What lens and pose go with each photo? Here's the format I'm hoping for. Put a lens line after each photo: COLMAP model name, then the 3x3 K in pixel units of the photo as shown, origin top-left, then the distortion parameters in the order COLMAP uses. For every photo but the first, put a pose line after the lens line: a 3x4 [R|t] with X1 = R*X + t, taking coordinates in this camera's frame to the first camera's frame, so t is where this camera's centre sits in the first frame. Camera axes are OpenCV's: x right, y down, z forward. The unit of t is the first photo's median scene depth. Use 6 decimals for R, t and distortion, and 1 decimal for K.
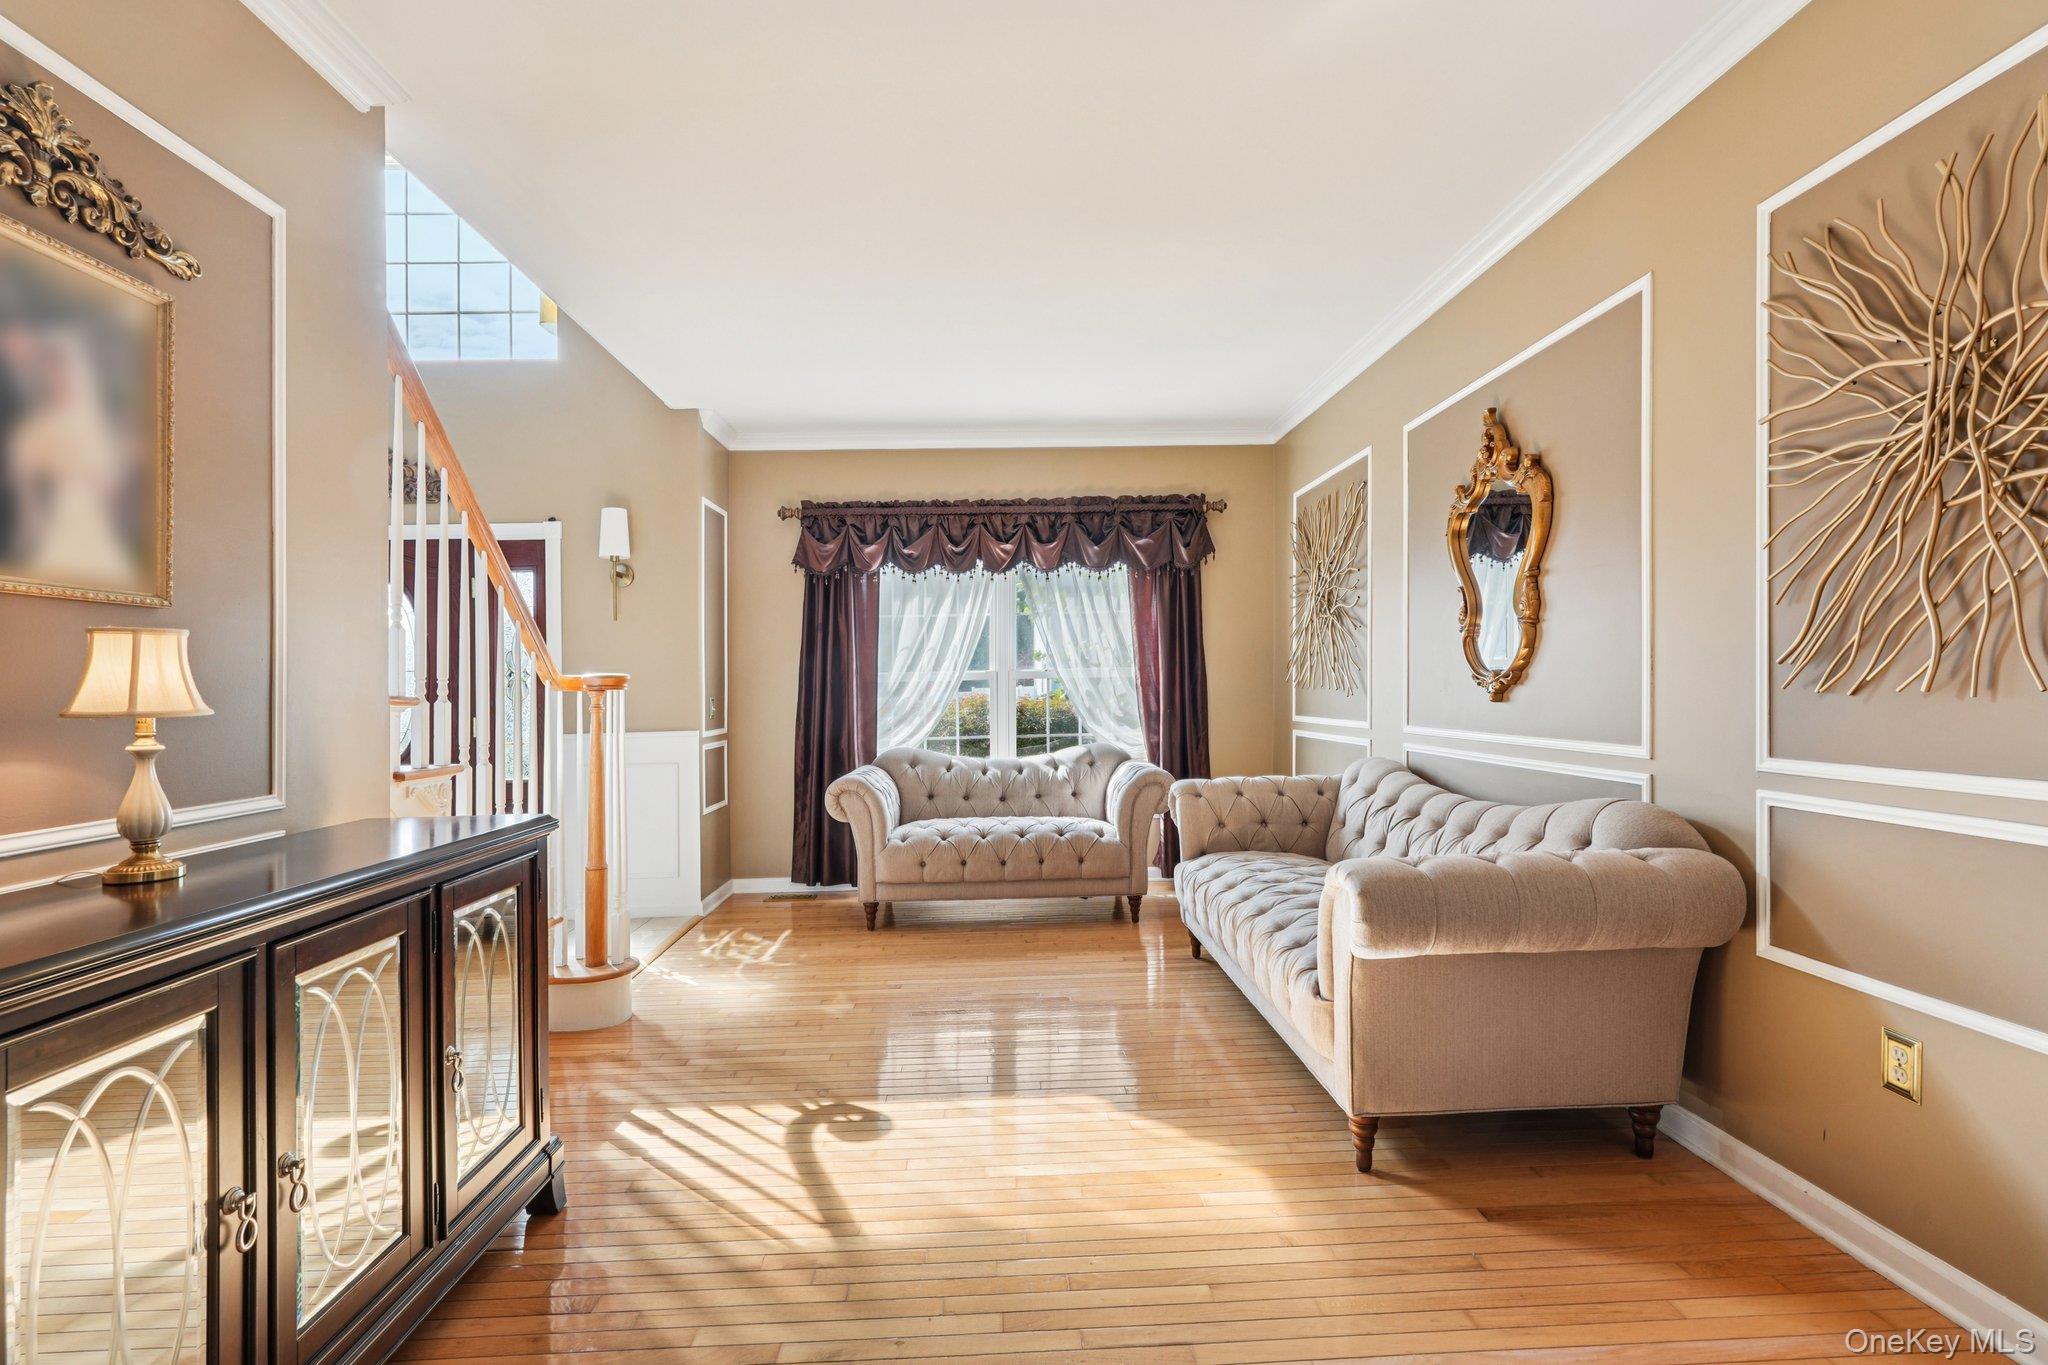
lens RADIAL K [[977.3, 0, 1024.0], [0, 977.3, 682.5], [0, 0, 1]] dist [-0.001562, 0.000258]
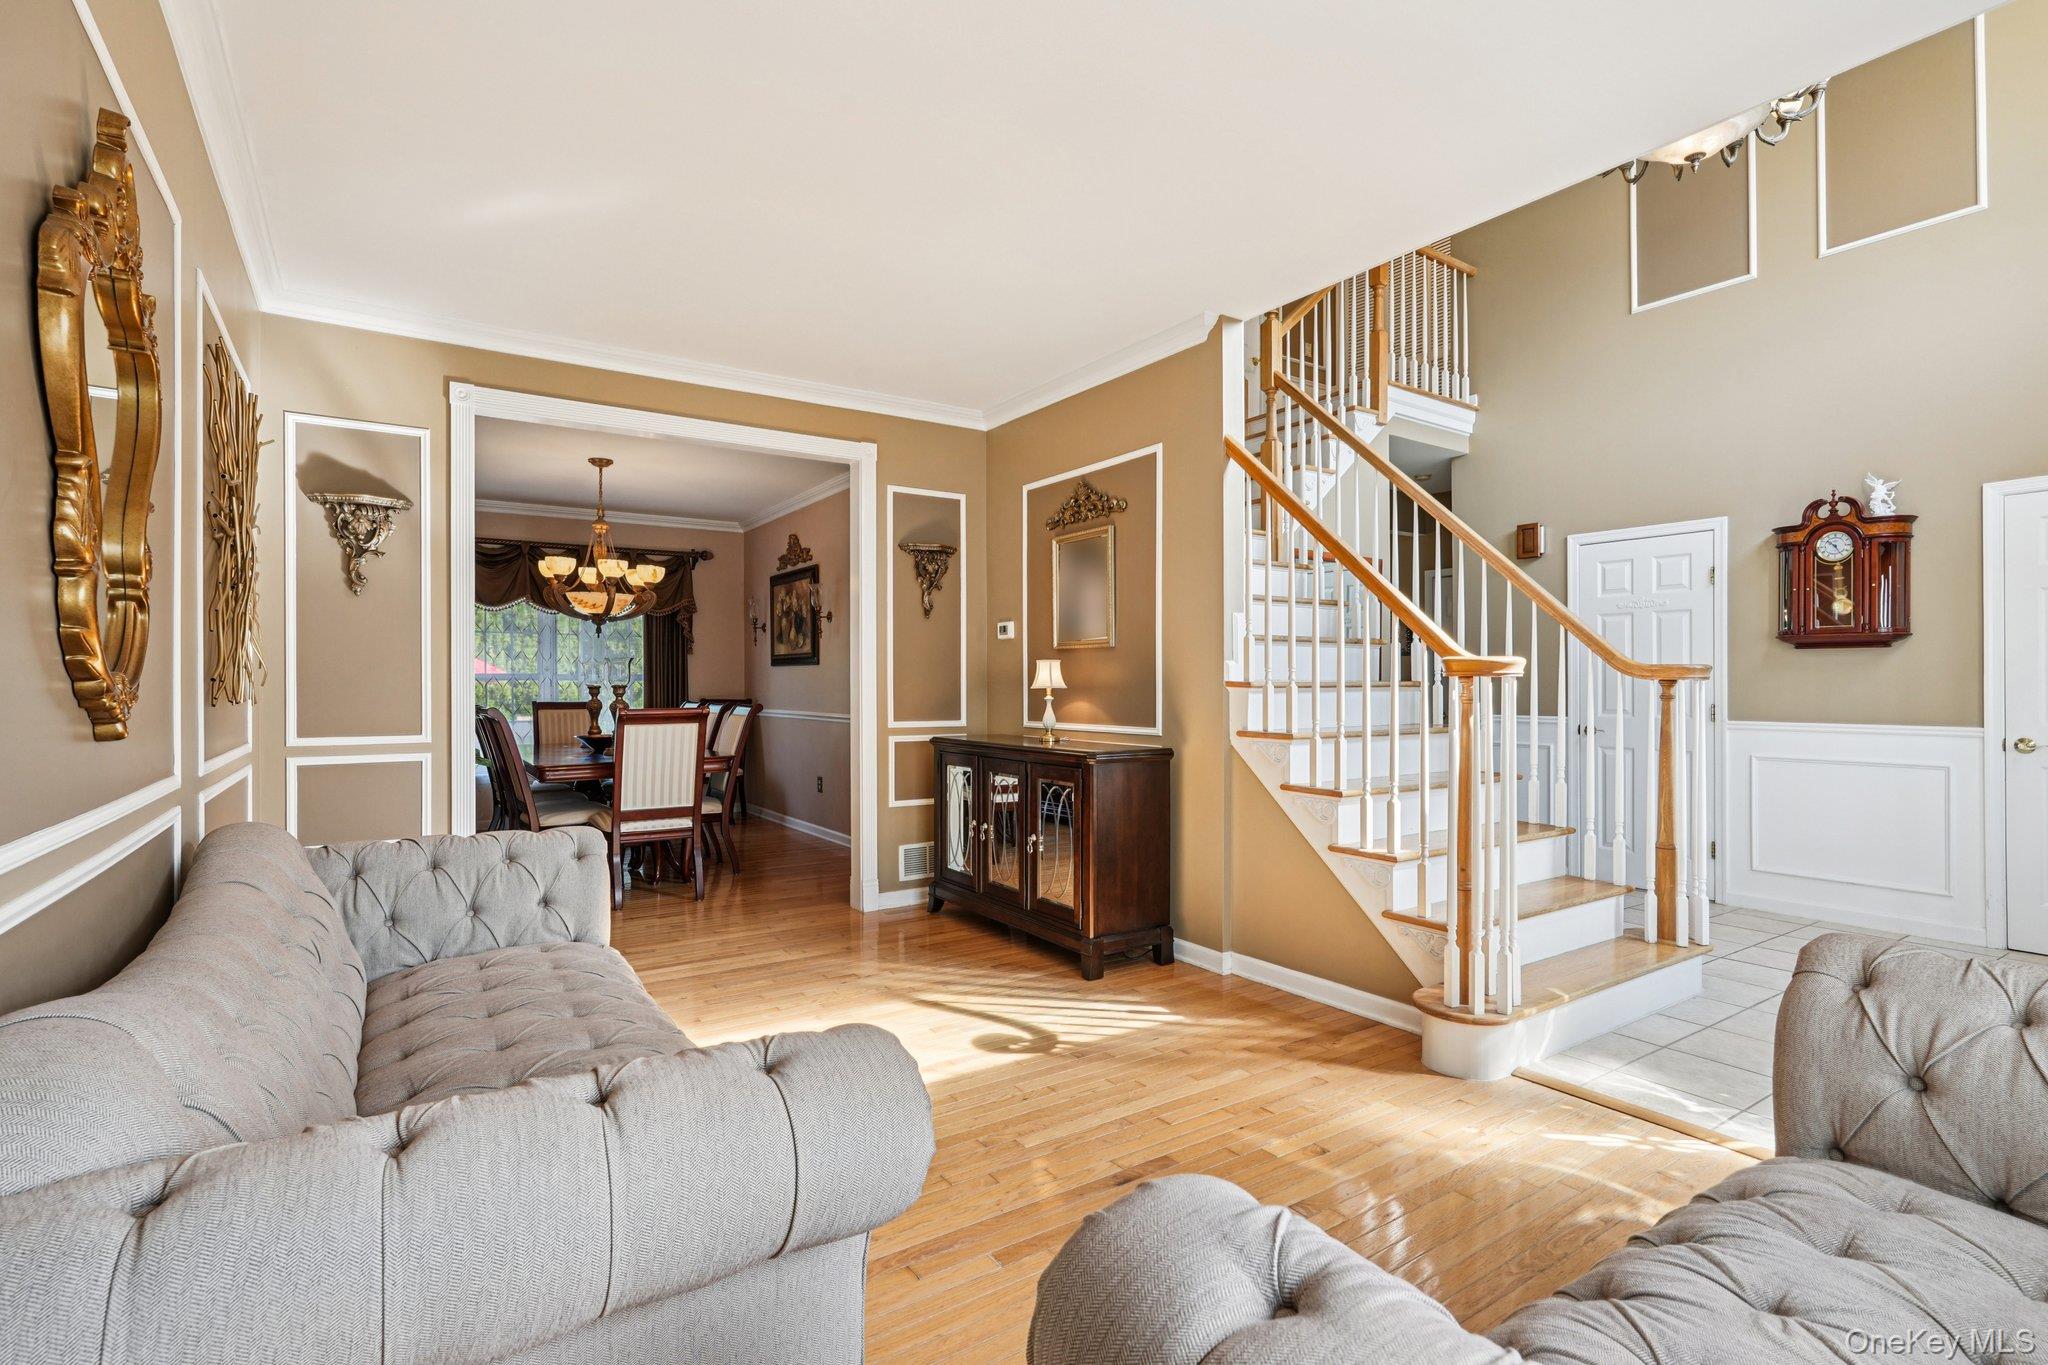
lens RADIAL K [[977.3, 0, 1024.0], [0, 977.3, 682.5], [0, 0, 1]] dist [-0.001562, 0.000258]
pose [[-0.854211, 0.029796, -0.519072, 0.425856], [0.030675, 0.999506, 0.006892, -0.005169], [0.519021, -0.010035, -0.854703, 2.047486]]
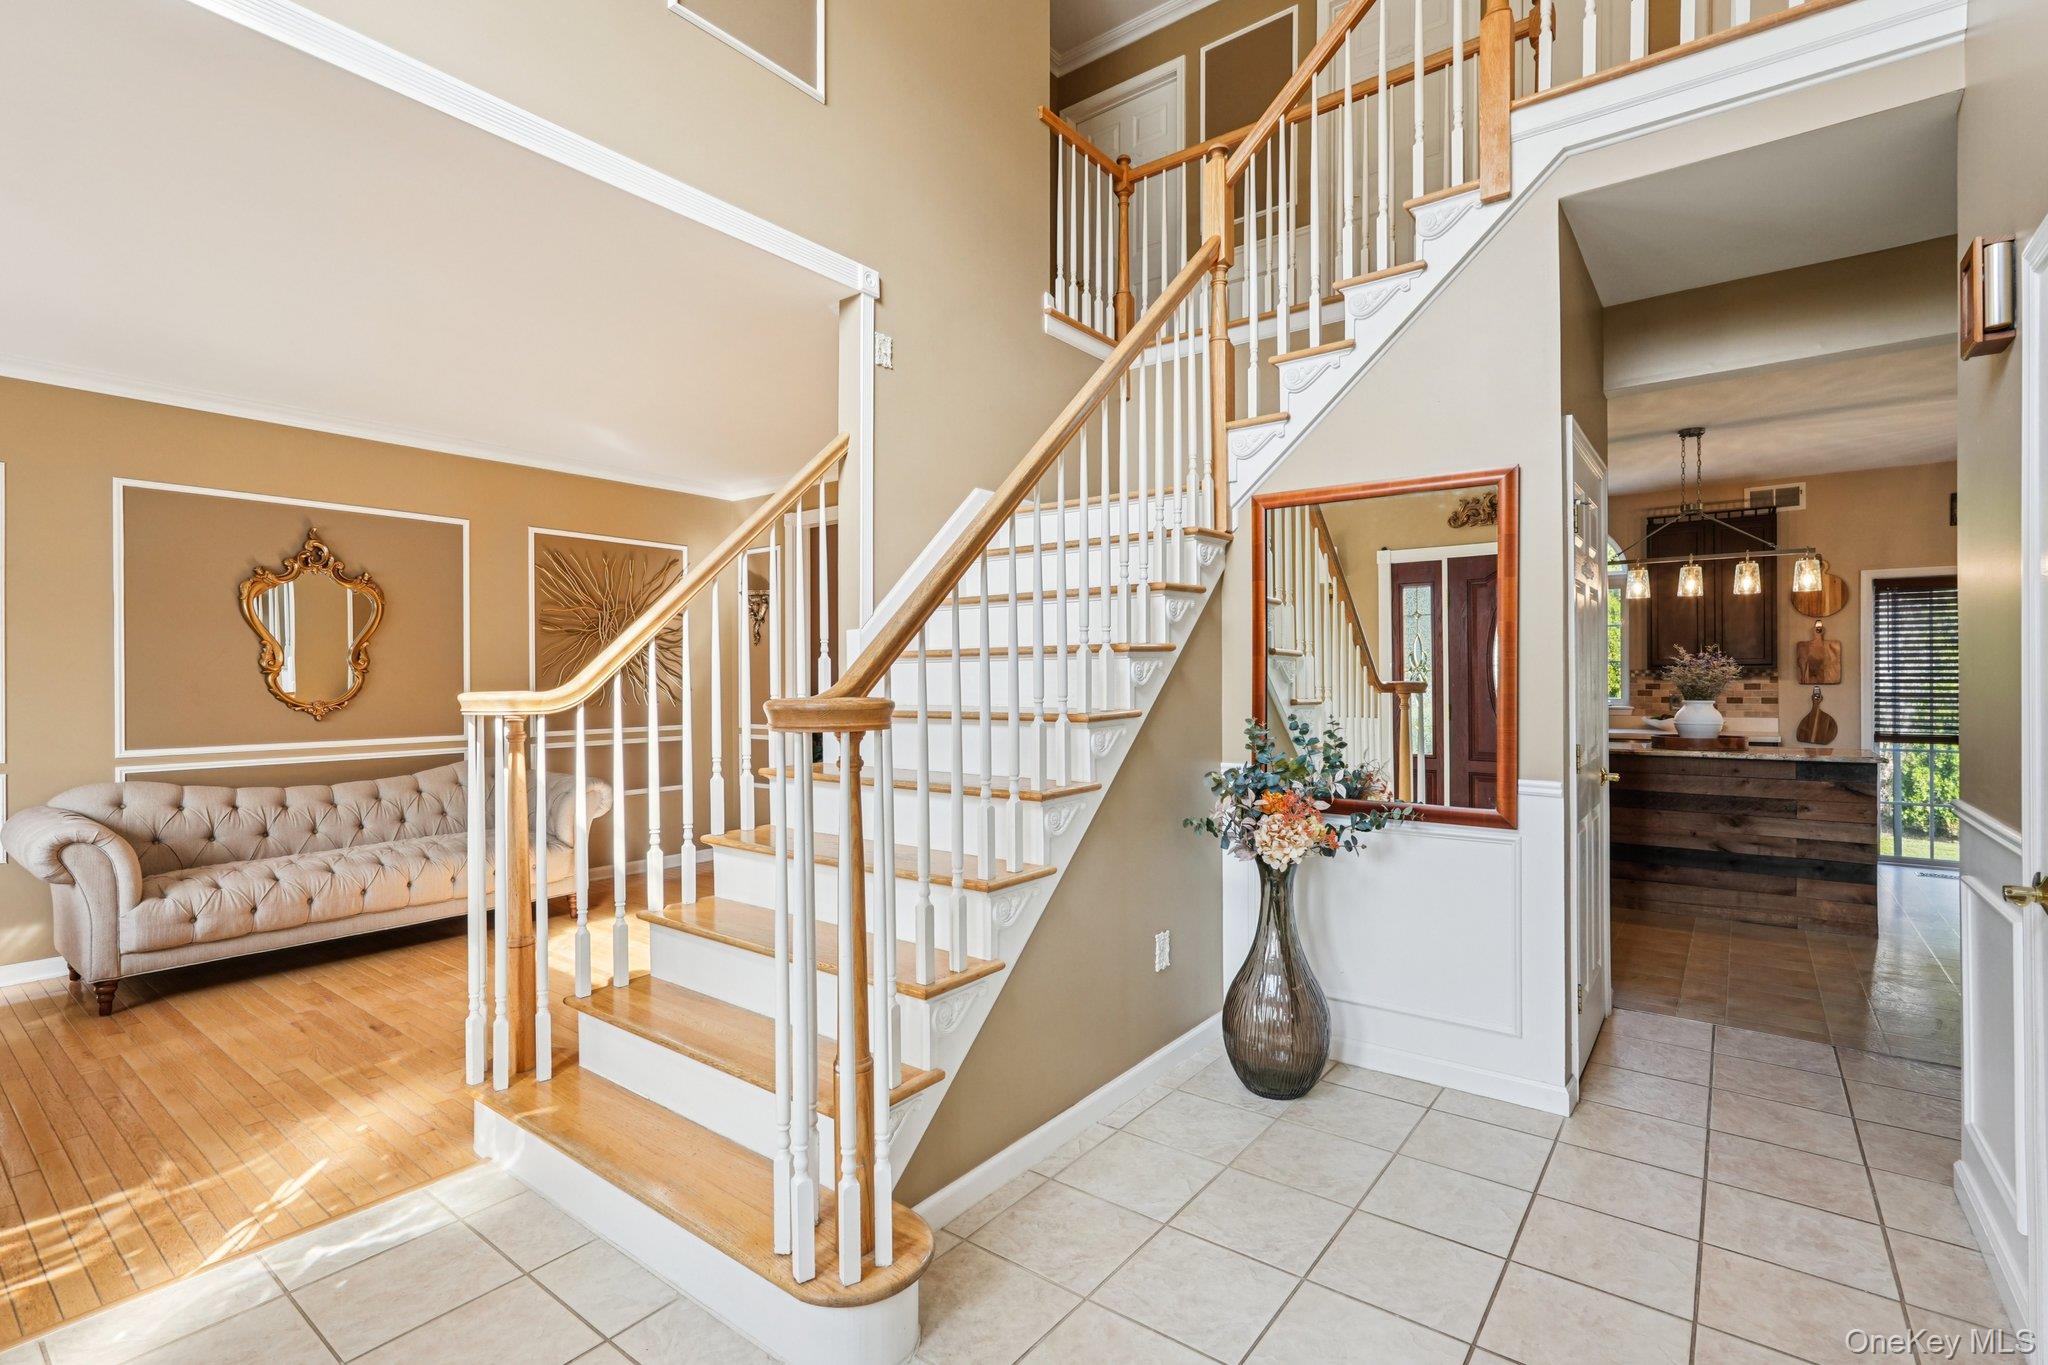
lens RADIAL K [[960.7, 0, 1024.0], [0, 960.7, 682.5], [0, 0, 1]] dist [0.003053, 0.000635]
pose [[-0.757347, 0.025493, 0.652515, -1.669613], [0.015751, 0.999660, -0.020774, 0.013519], [-0.652823, -0.005455, -0.757491, 1.766352]]
